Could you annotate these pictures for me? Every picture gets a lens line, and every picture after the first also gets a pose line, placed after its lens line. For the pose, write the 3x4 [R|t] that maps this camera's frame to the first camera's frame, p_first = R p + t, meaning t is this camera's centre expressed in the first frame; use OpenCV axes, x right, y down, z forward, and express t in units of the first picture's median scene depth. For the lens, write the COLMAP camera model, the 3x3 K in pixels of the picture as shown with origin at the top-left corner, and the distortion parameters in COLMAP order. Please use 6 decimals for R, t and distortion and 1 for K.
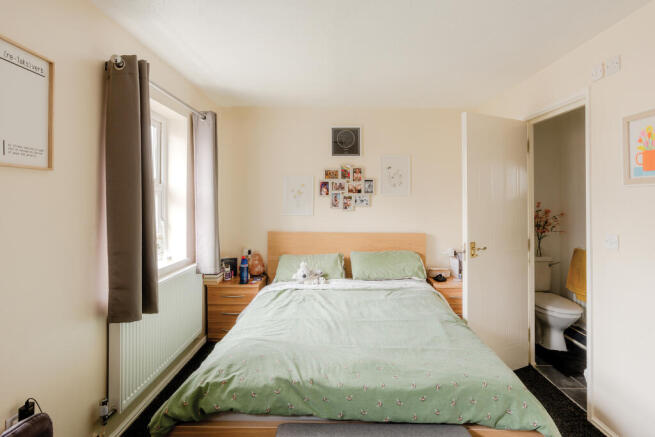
lens RADIAL K [[331.6, 0, 327.8], [0, 331.6, 207.2], [0, 0, 1]] dist [-0.000522, -0.000002]
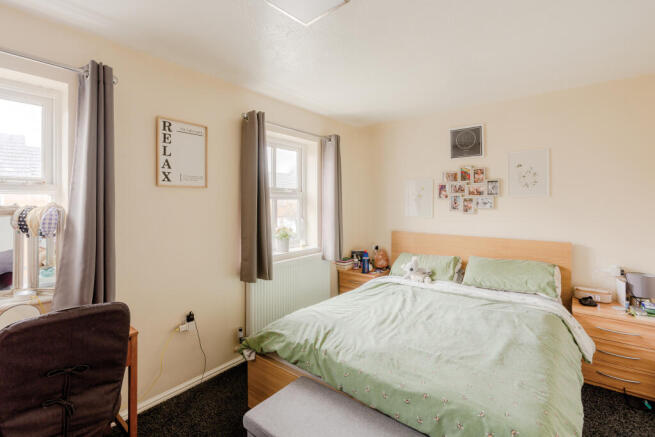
lens RADIAL K [[299.0, 0, 327.4], [0, 299.0, 211.6], [0, 0, 1]] dist [-0.000397, 0.000061]
pose [[0.784810, 0.009954, -0.619656, 0.301820], [-0.005465, 0.999943, 0.009141, -0.001269], [0.619712, -0.003788, 0.784820, 0.065308]]
